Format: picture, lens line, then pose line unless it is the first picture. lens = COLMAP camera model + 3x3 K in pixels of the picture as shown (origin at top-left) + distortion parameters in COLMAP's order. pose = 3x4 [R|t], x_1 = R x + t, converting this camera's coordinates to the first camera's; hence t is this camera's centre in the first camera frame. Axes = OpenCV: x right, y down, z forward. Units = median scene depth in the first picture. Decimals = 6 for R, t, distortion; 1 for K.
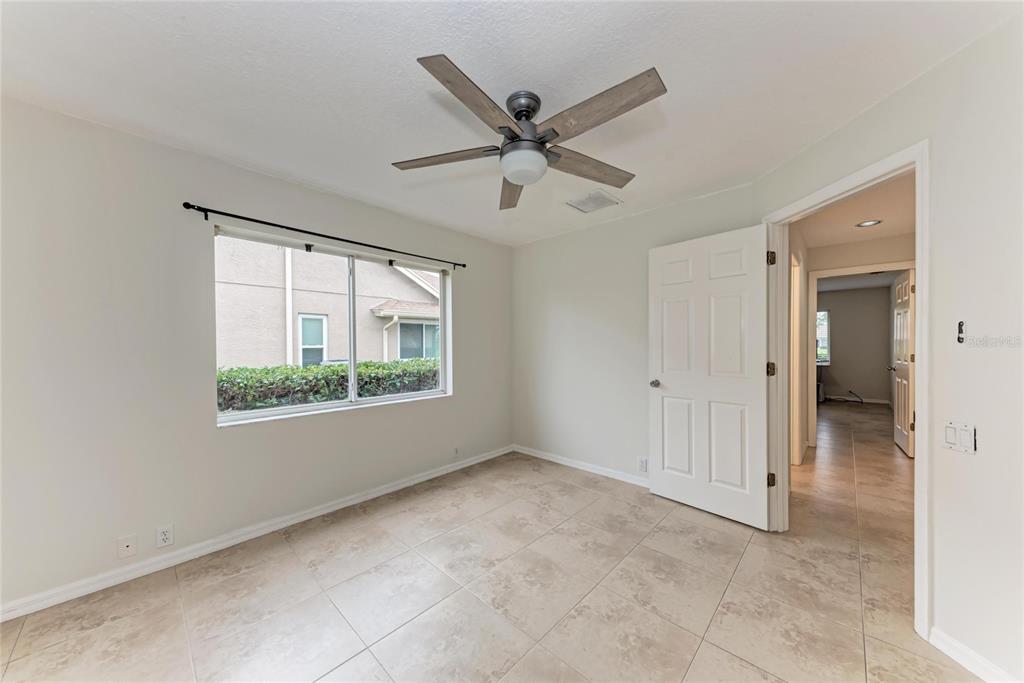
lens RADIAL K [[352.9, 0, 516.5], [0, 352.9, 341.9], [0, 0, 1]] dist [0.012269, -0.002929]
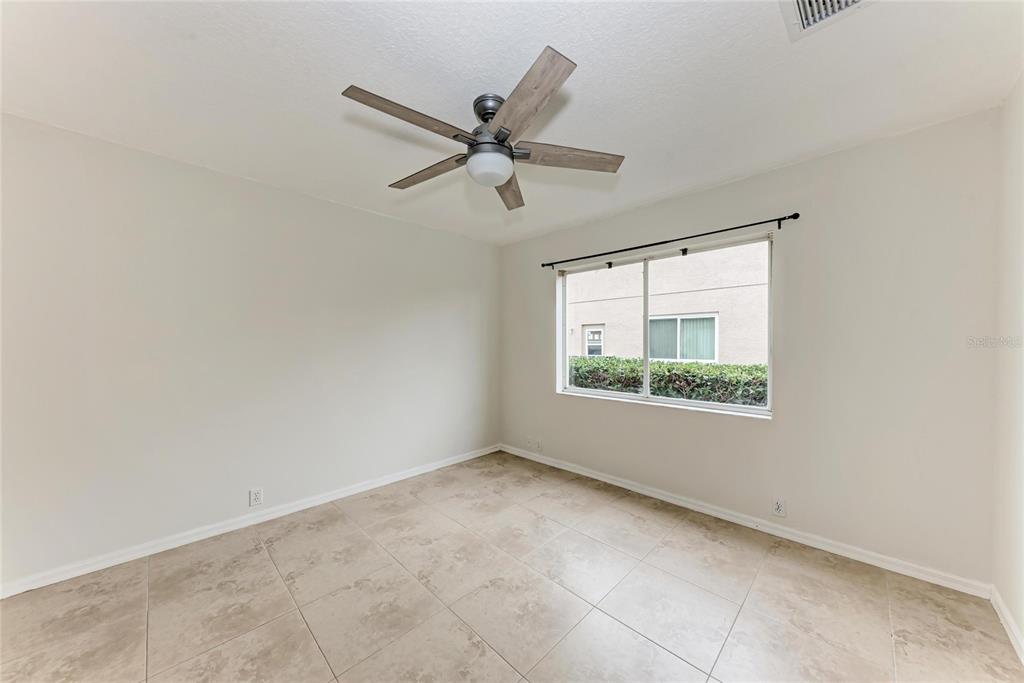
lens RADIAL K [[352.9, 0, 512.8], [0, 352.9, 346.4], [0, 0, 1]] dist [0.012269, -0.002929]
pose [[-0.035901, 0.012754, -0.999274, 0.597544], [0.010750, 0.999866, 0.012375, -0.001118], [0.999298, -0.010297, -0.036033, 0.638087]]
